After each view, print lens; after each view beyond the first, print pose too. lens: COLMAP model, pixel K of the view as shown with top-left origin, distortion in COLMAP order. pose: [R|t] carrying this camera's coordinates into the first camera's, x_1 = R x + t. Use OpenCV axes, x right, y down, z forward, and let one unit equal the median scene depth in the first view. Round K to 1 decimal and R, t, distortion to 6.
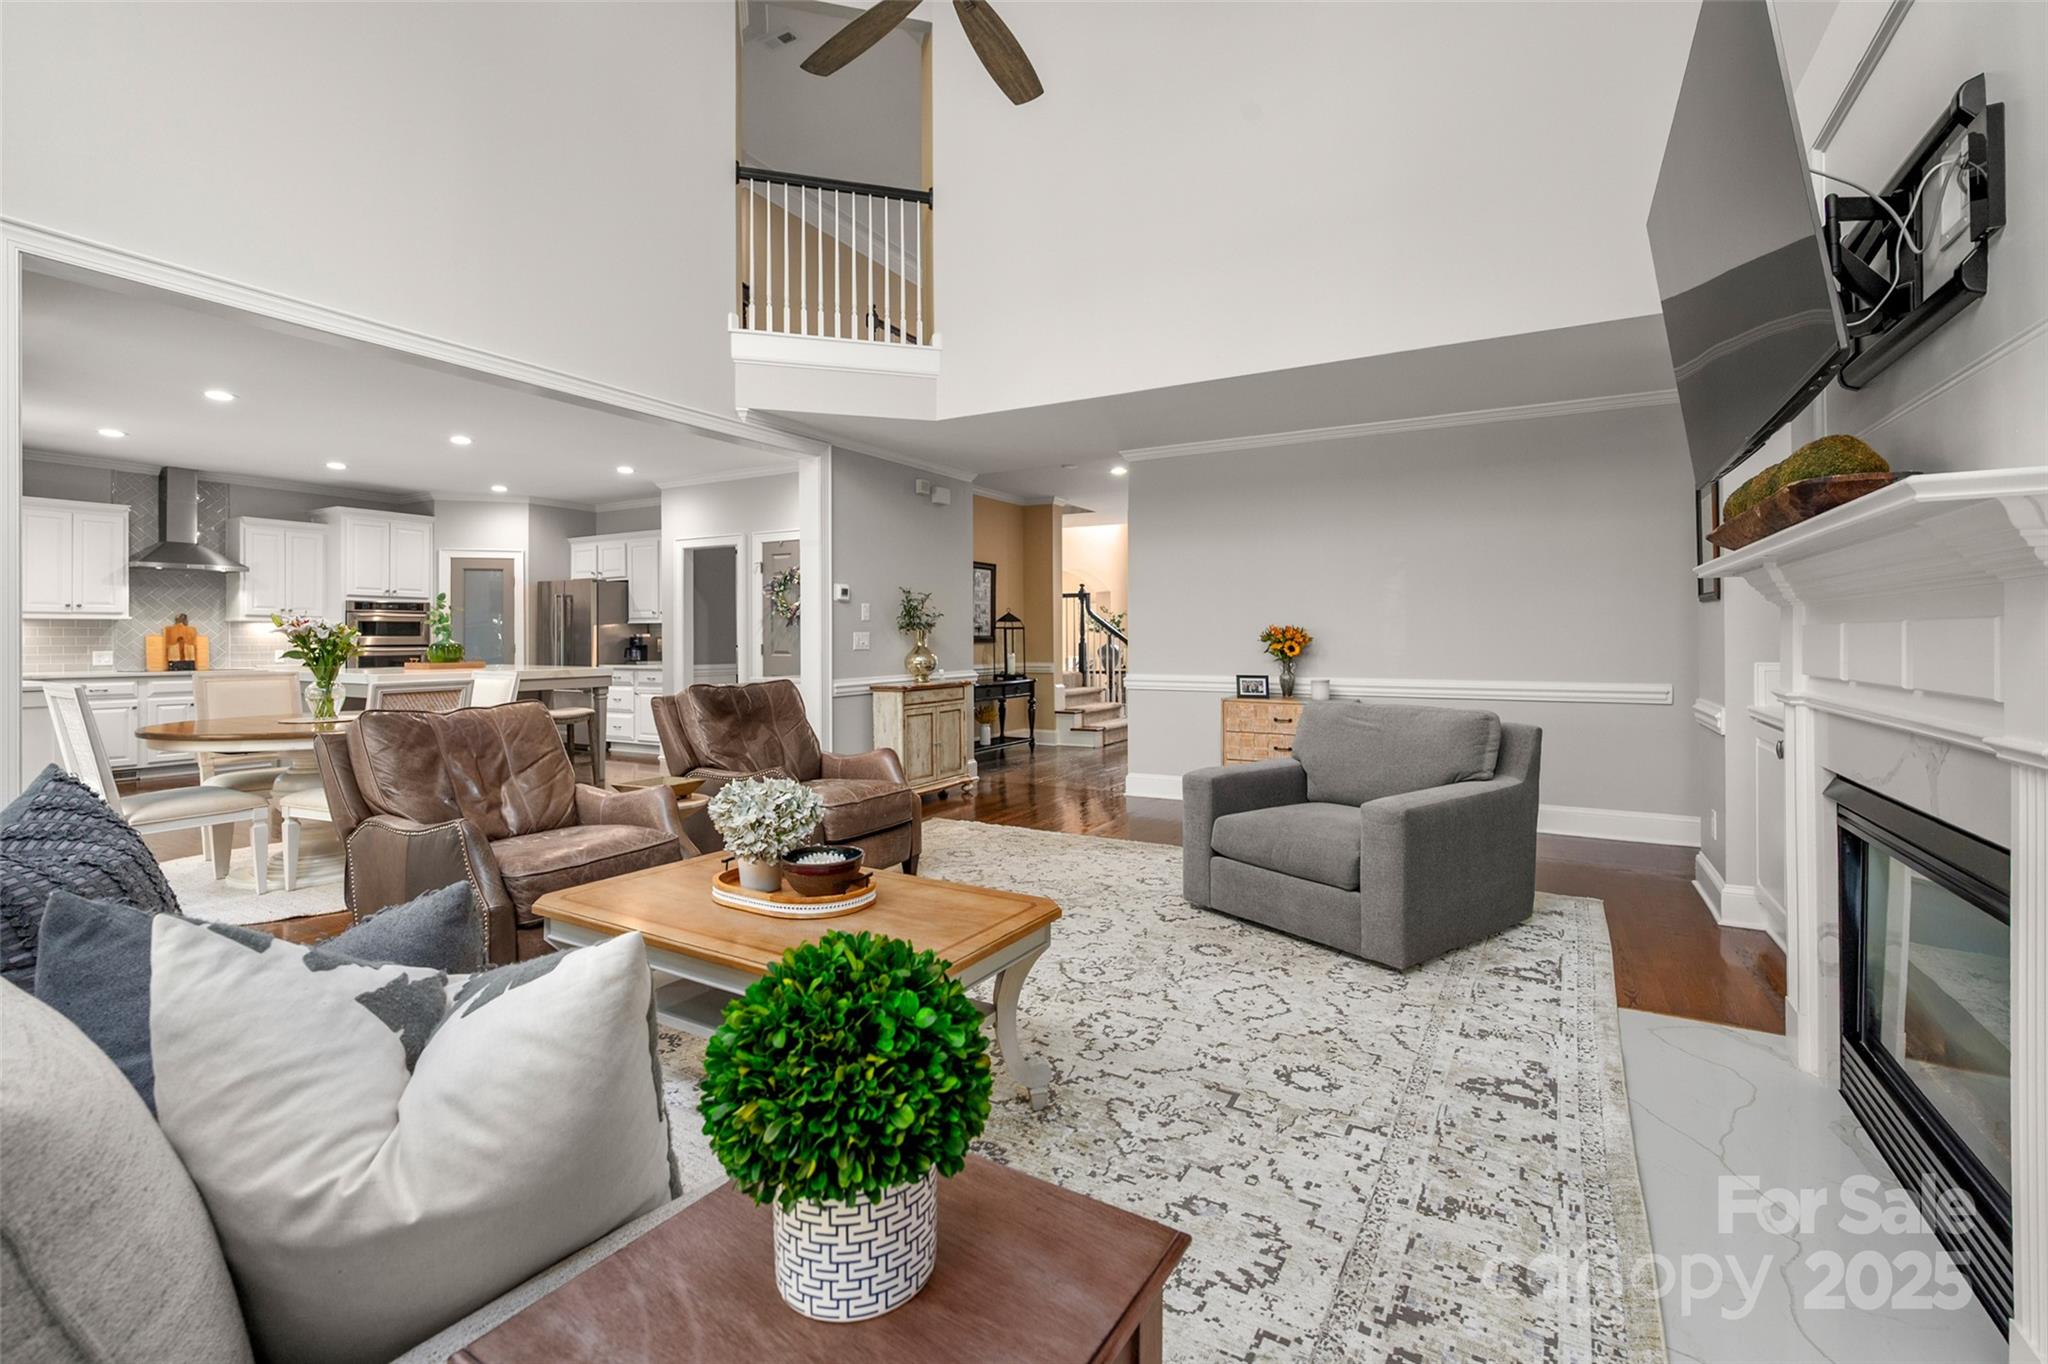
lens RADIAL K [[894.2, 0, 1025.4], [0, 894.2, 635.5], [0, 0, 1]] dist [-0.008724, 0.000496]
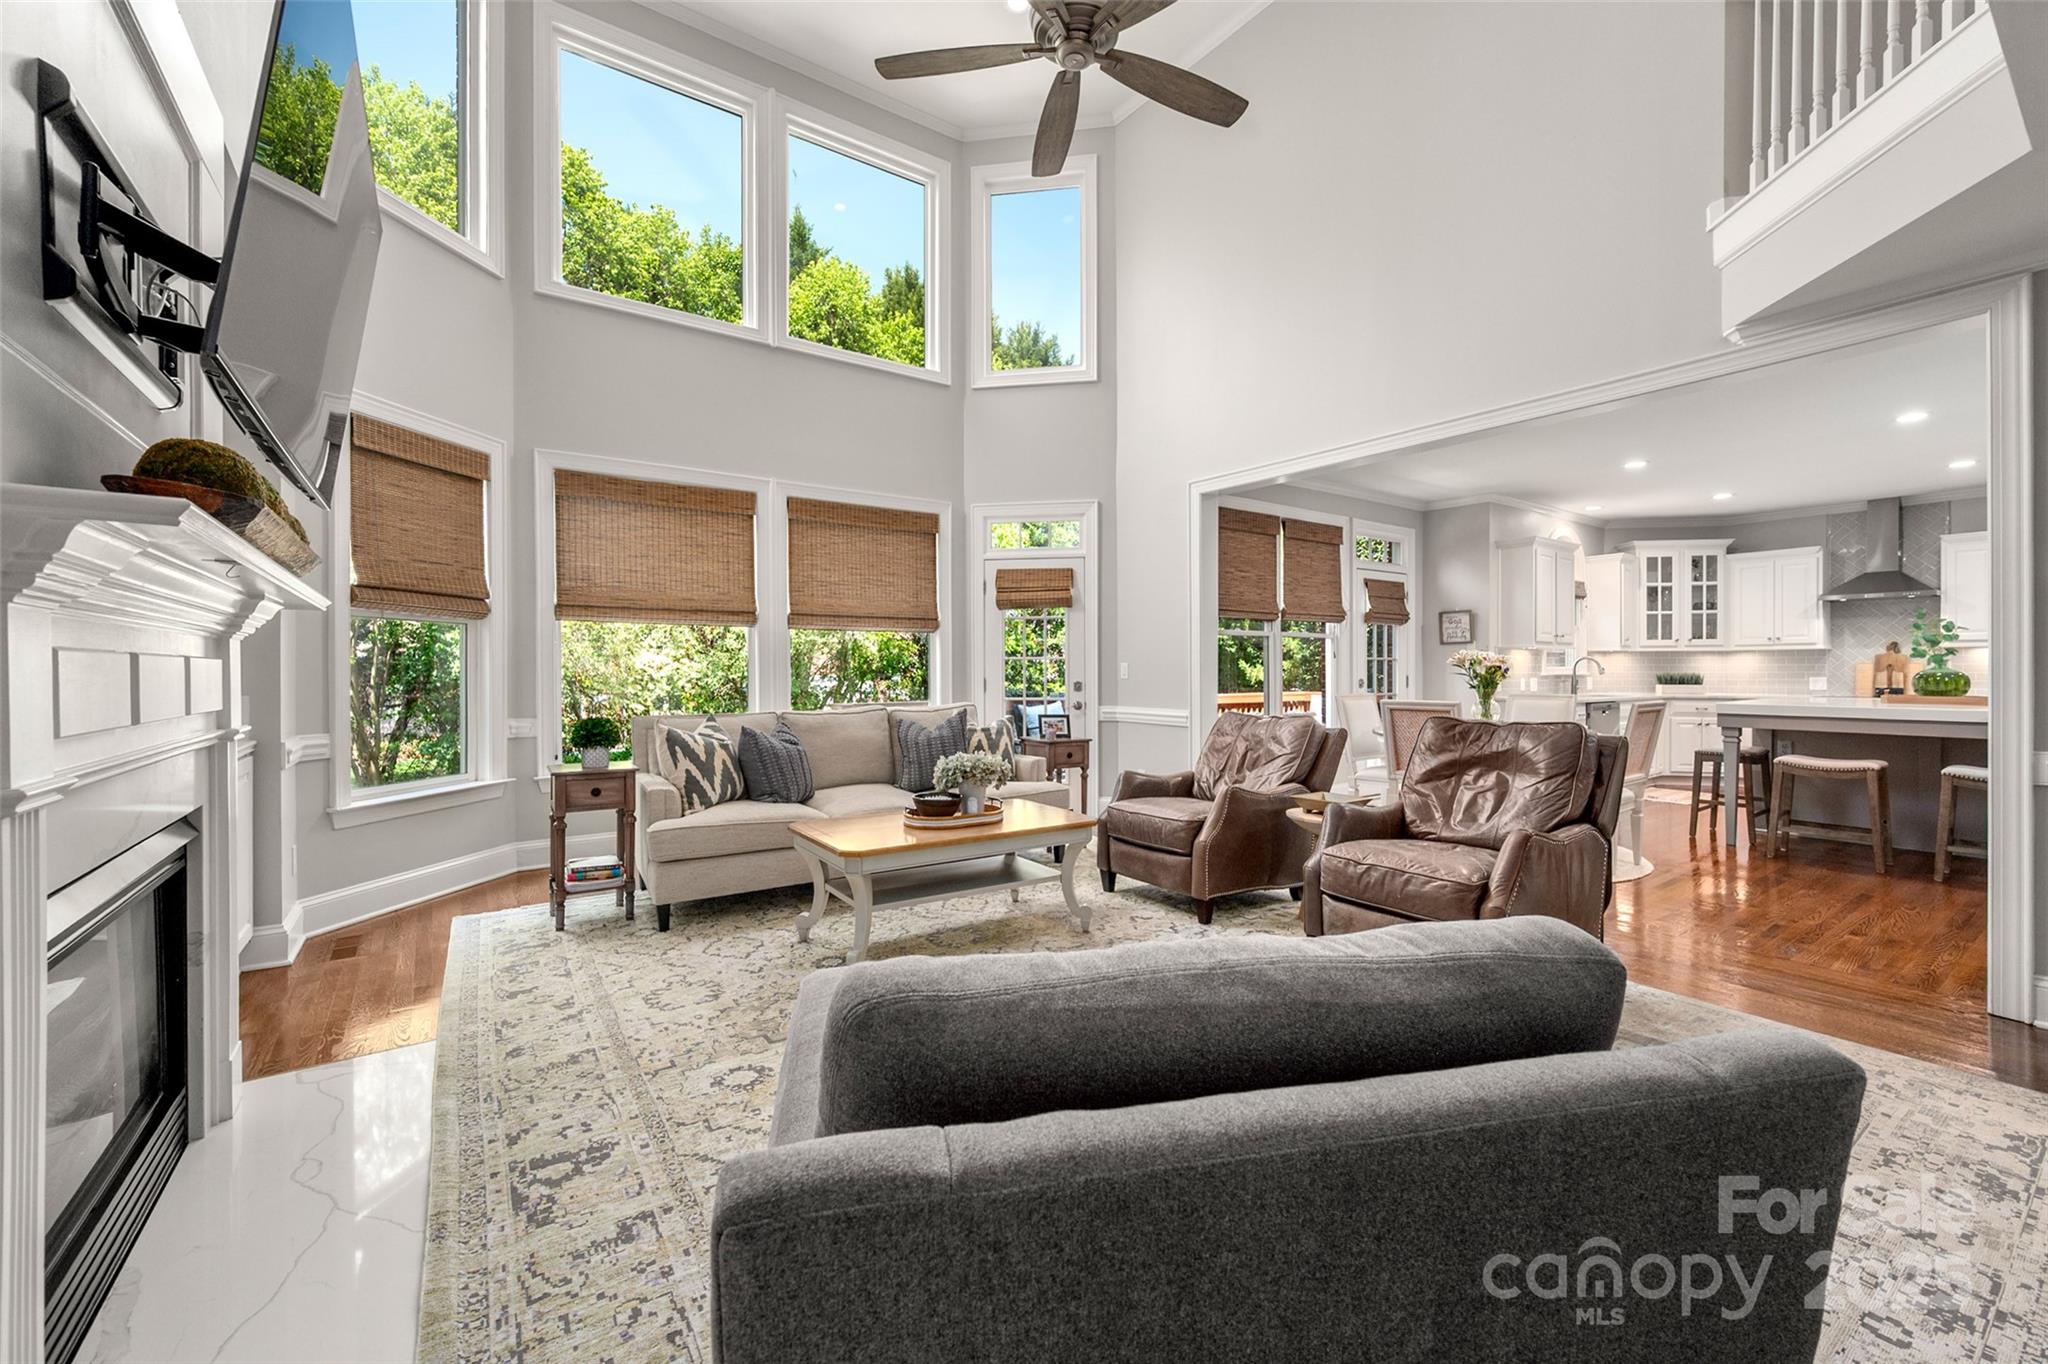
lens RADIAL K [[825.0, 0, 1031.2], [0, 825.0, 674.3], [0, 0, 1]] dist [0.000823, 0.000064]
pose [[-0.415054, 0.007542, -0.909765, 0.912489], [0.006867, 0.999963, 0.005157, 0.004543], [0.909771, -0.004107, -0.415091, 1.470019]]
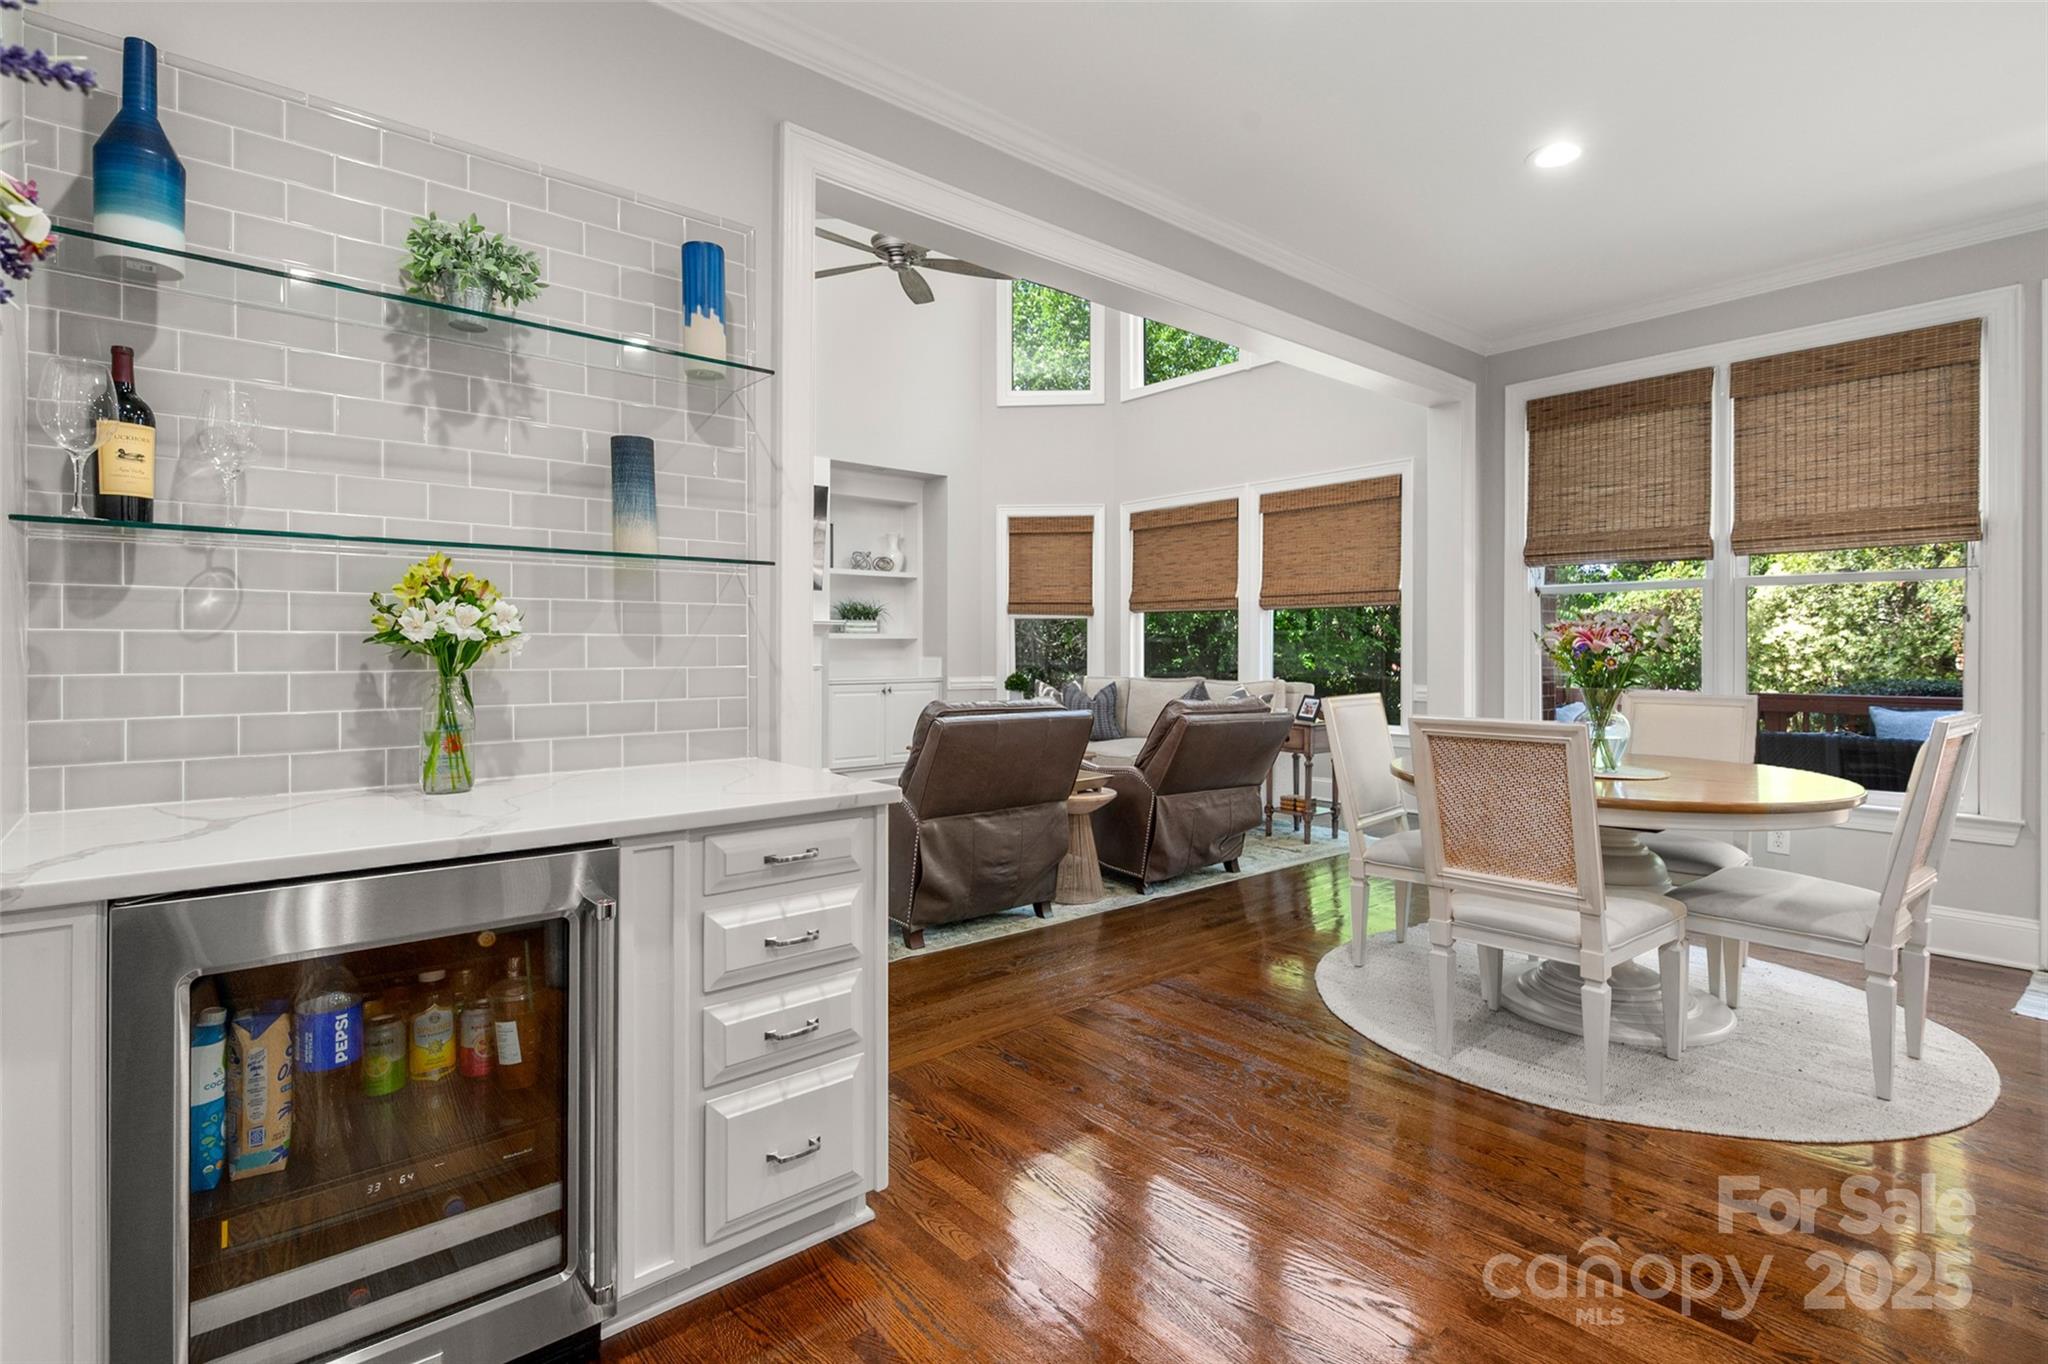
lens RADIAL K [[975.6, 0, 1031.9], [0, 975.6, 657.8], [0, 0, 1]] dist [-0.000883, -0.000224]
pose [[-0.942873, -0.001938, 0.333146, -1.045061], [0.000427, 0.999975, 0.007026, 0.012157], [-0.333152, 0.006766, -0.942849, 2.924685]]
